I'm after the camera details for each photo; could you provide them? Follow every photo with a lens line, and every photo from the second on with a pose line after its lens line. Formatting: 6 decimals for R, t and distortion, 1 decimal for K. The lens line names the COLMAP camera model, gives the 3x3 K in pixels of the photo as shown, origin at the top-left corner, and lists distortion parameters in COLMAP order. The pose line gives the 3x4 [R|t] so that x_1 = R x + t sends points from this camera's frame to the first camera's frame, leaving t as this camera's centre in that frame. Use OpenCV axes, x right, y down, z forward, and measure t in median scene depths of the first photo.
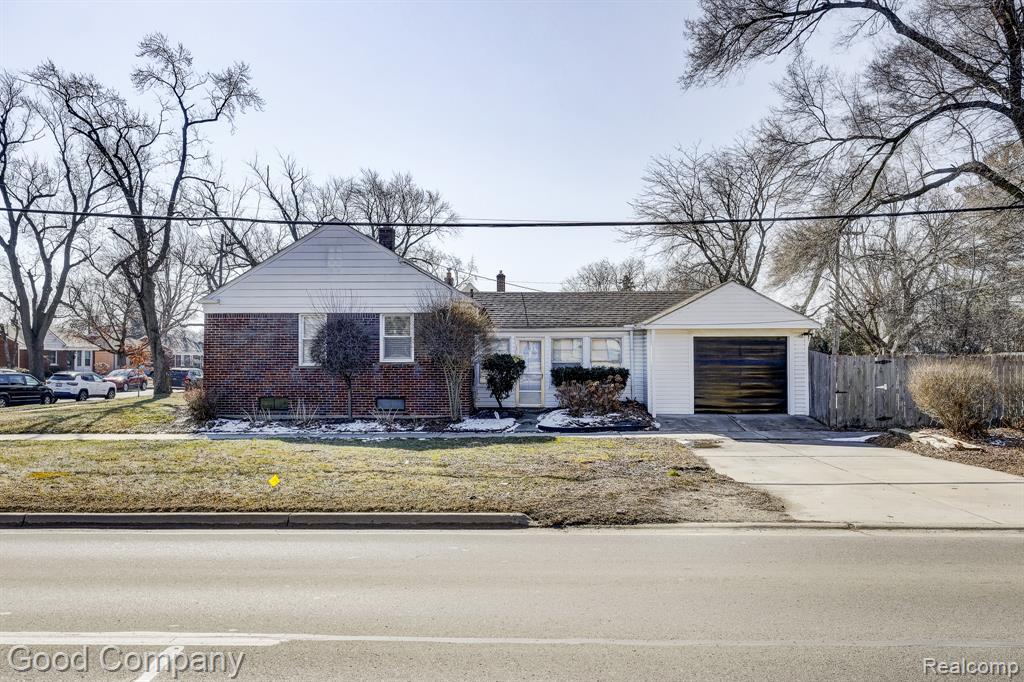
lens RADIAL K [[784.9, 0, 510.6], [0, 784.9, 338.2], [0, 0, 1]] dist [0.003179, -0.001584]
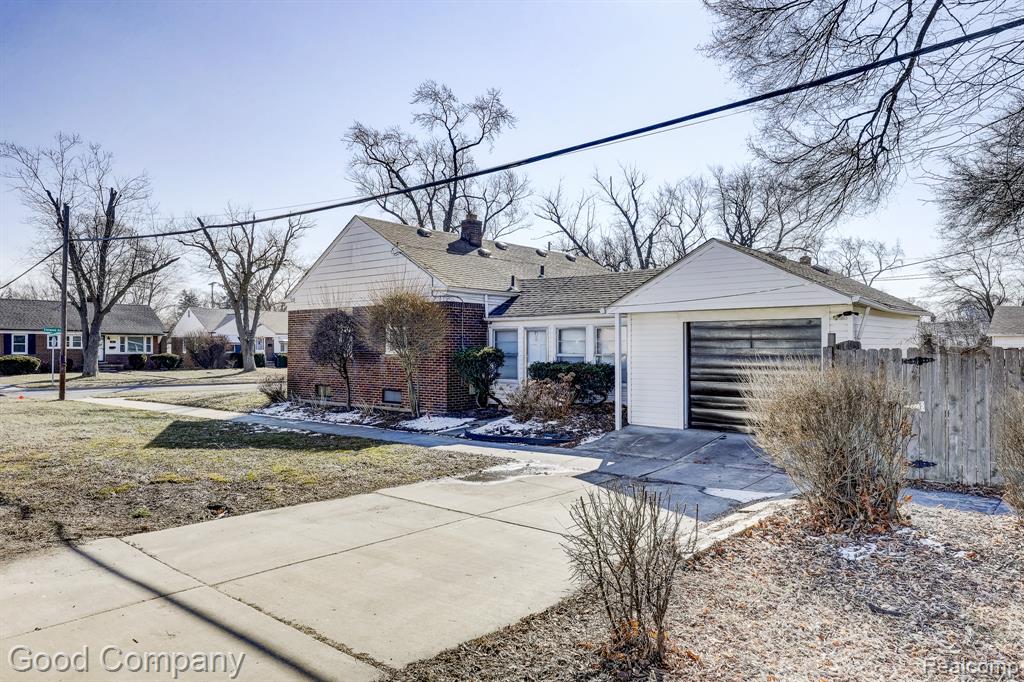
lens RADIAL K [[677.2, 0, 508.8], [0, 677.2, 340.8], [0, 0, 1]] dist [0.007797, 0.001071]
pose [[0.791791, -0.005291, -0.610770, 0.484098], [0.015003, 0.999829, 0.010789, 0.006722], [0.610608, -0.017706, 0.791735, 0.408916]]
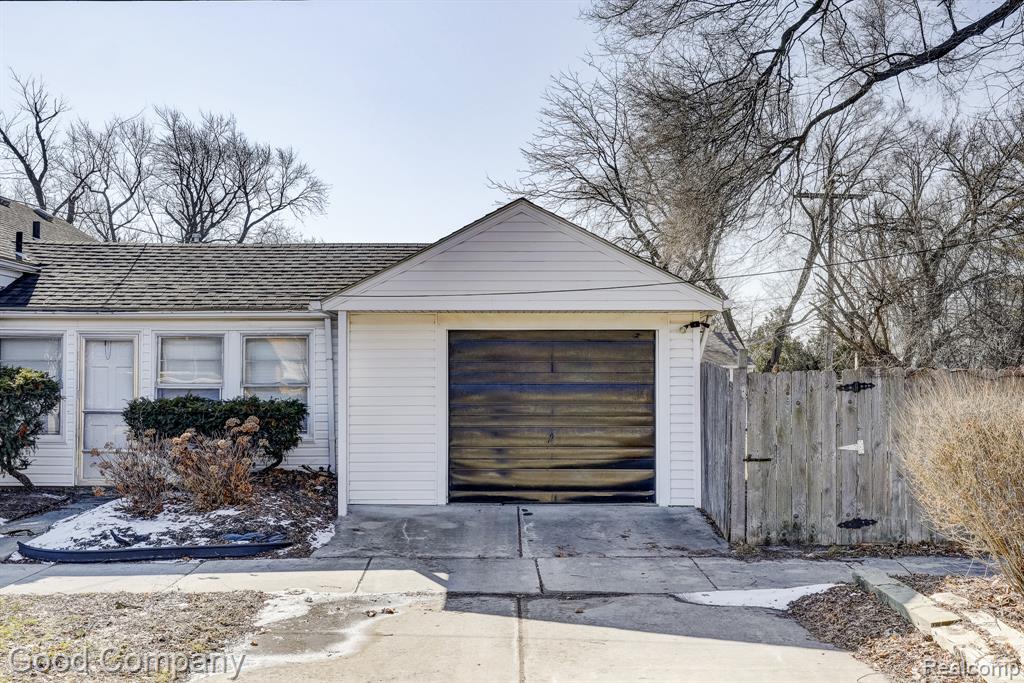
lens RADIAL K [[973.4, 0, 513.5], [0, 973.4, 350.7], [0, 0, 1]] dist [0.011153, 0.000000]
pose [[0.998411, 0.004362, 0.056184, 0.239079], [-0.003742, 0.999931, -0.011135, 0.016101], [-0.056229, 0.010907, 0.998358, 0.447783]]
